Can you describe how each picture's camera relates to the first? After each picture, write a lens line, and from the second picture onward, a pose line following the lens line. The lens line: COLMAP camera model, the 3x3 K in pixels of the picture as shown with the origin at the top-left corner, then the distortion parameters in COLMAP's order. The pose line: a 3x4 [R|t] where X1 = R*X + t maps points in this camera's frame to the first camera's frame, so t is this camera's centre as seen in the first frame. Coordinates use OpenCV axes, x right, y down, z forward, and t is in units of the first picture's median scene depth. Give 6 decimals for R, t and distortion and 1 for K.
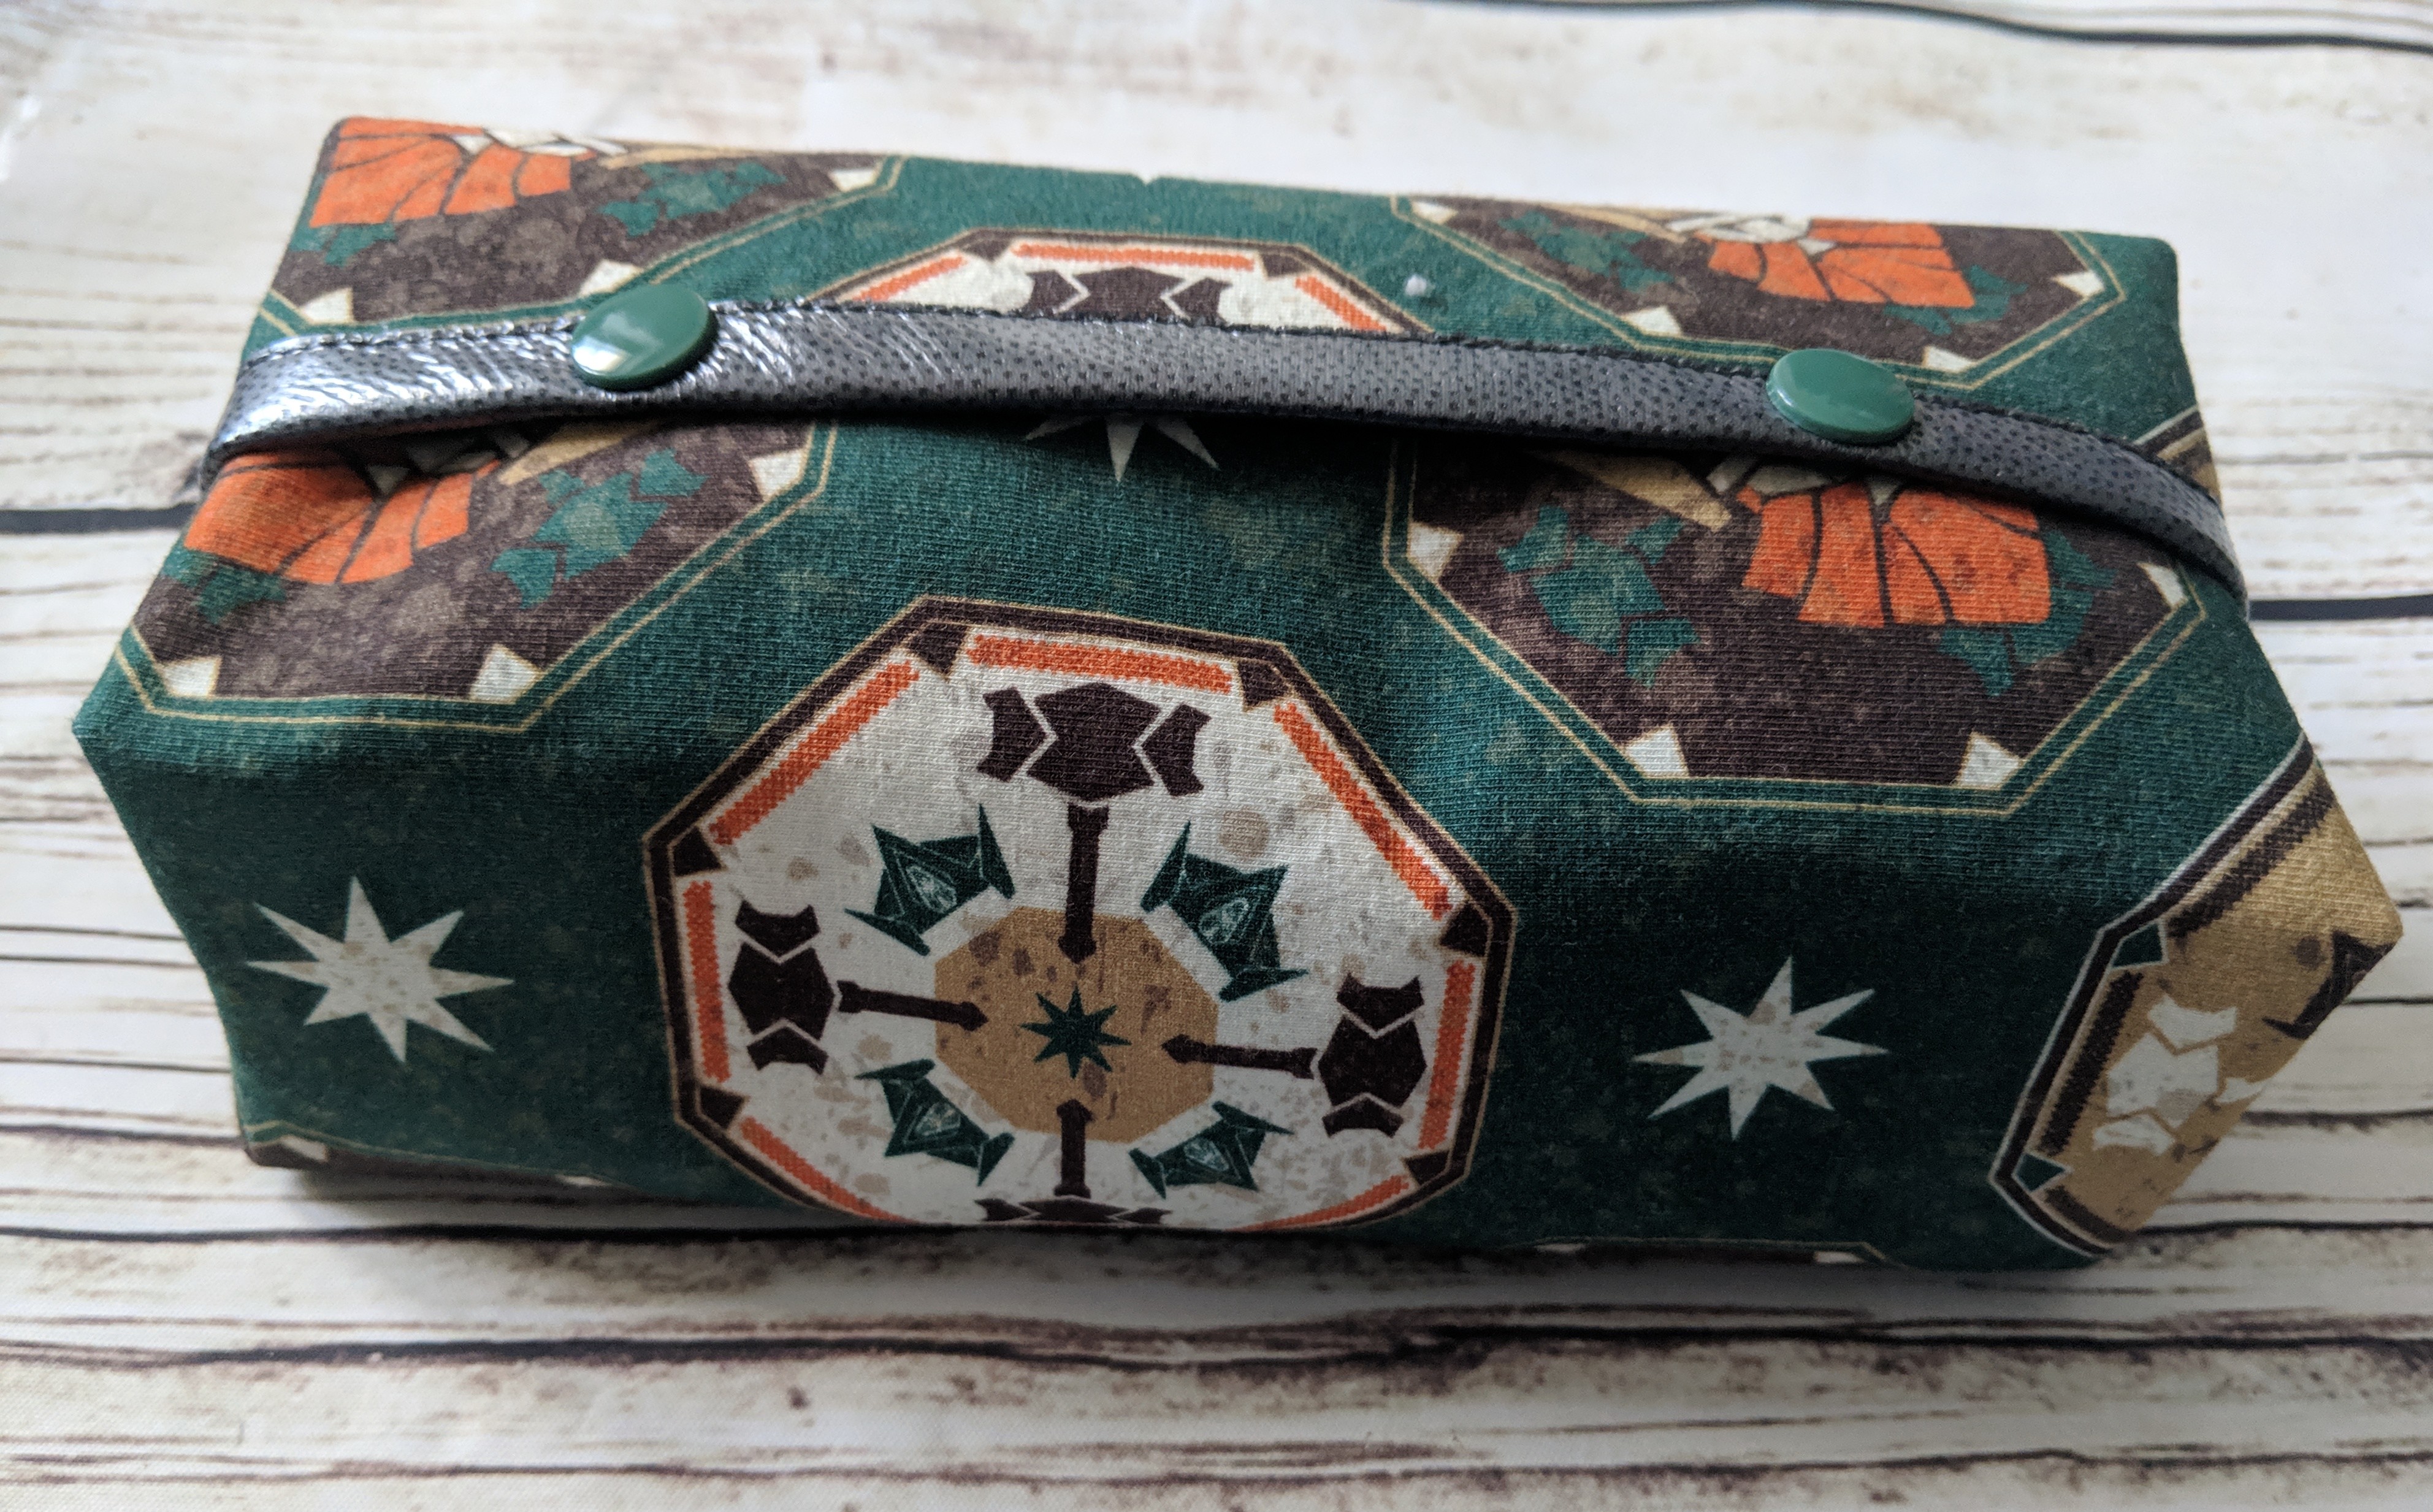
lens RADIAL K [[1940.2, 0, 1216.5], [0, 1940.2, 756.0], [0, 0, 1]] dist [0.031884, -0.086318]
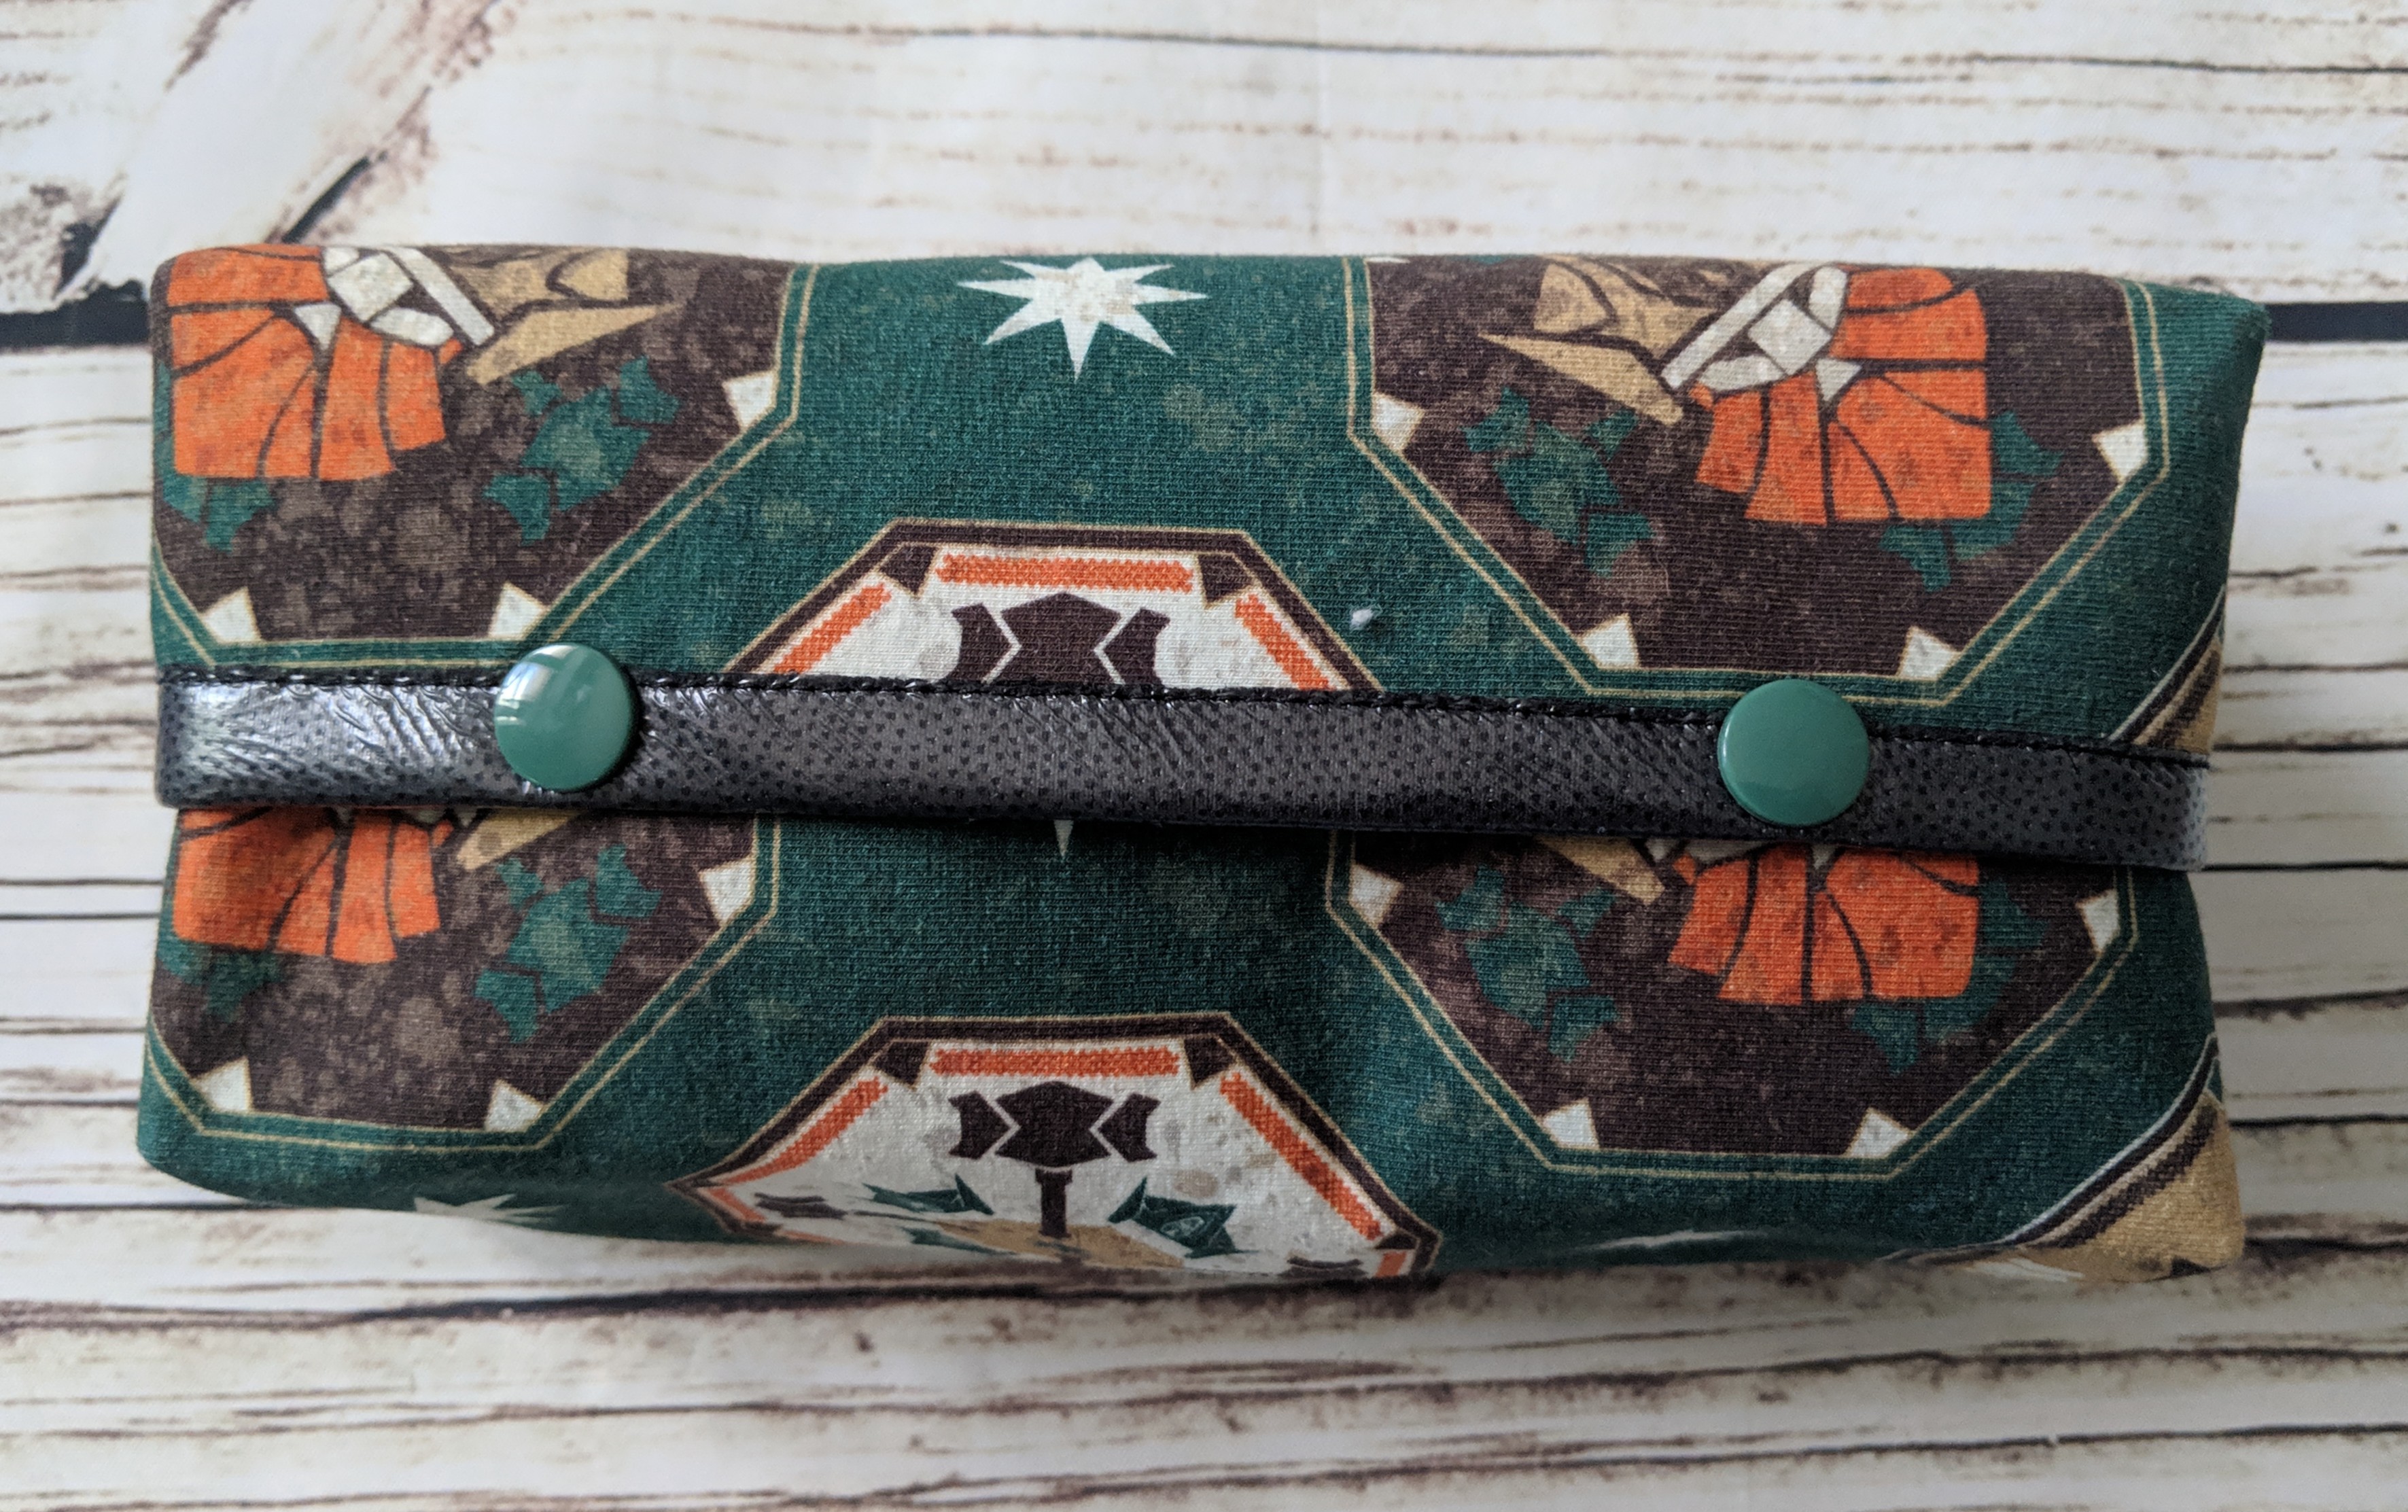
lens RADIAL K [[2146.7, 0, 1235.3], [0, 2146.7, 756.6], [0, 0, 1]] dist [0.093620, -0.222874]
pose [[0.998951, -0.017088, -0.042482, 0.083436], [0.037017, 0.847460, 0.529567, -0.733416], [0.026952, -0.530584, 0.847204, 0.073646]]
